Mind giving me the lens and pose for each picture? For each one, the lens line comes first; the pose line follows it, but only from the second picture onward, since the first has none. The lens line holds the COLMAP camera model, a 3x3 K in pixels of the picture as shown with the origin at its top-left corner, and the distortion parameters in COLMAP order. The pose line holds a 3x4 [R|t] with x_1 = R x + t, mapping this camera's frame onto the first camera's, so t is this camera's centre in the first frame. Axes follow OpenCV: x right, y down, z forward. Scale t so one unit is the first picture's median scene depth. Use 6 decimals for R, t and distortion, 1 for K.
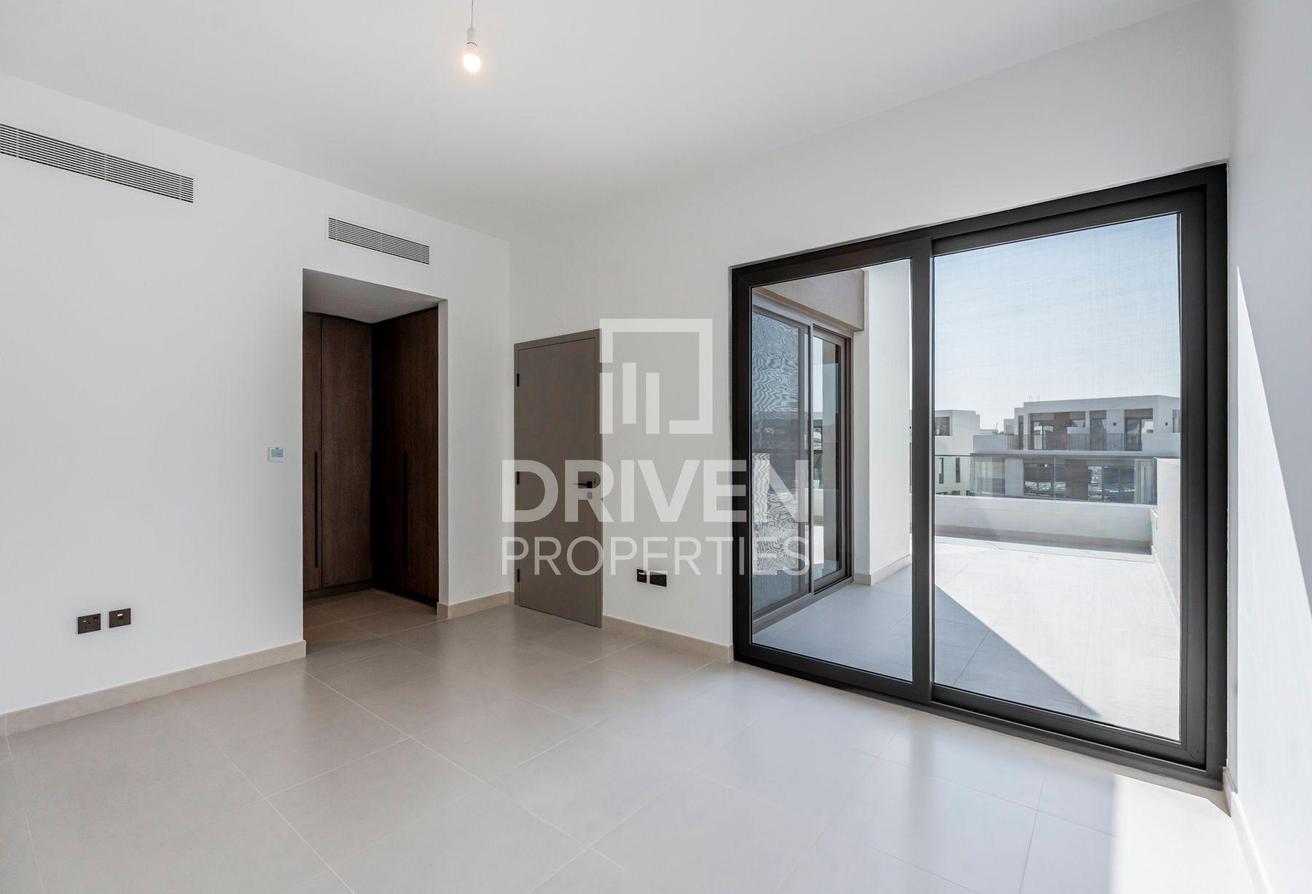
lens RADIAL K [[588.7, 0, 647.8], [0, 588.7, 447.4], [0, 0, 1]] dist [0.009784, 0.000180]
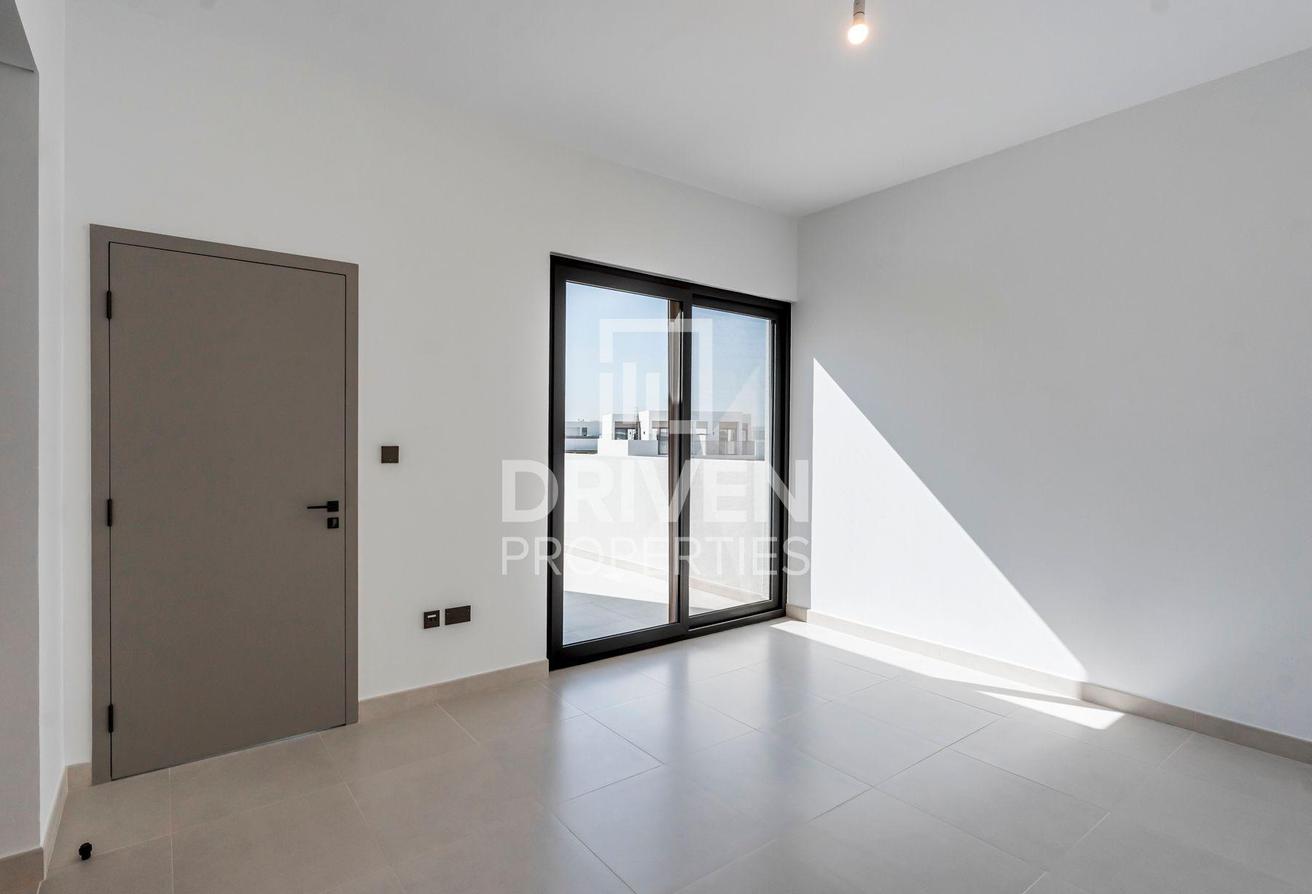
lens RADIAL K [[588.7, 0, 647.8], [0, 588.7, 447.4], [0, 0, 1]] dist [0.009784, 0.000180]
pose [[0.293177, -0.012390, 0.955978, -0.704729], [-0.003243, 0.999897, 0.013954, -0.011391], [-0.956053, -0.007191, 0.293107, 0.573701]]
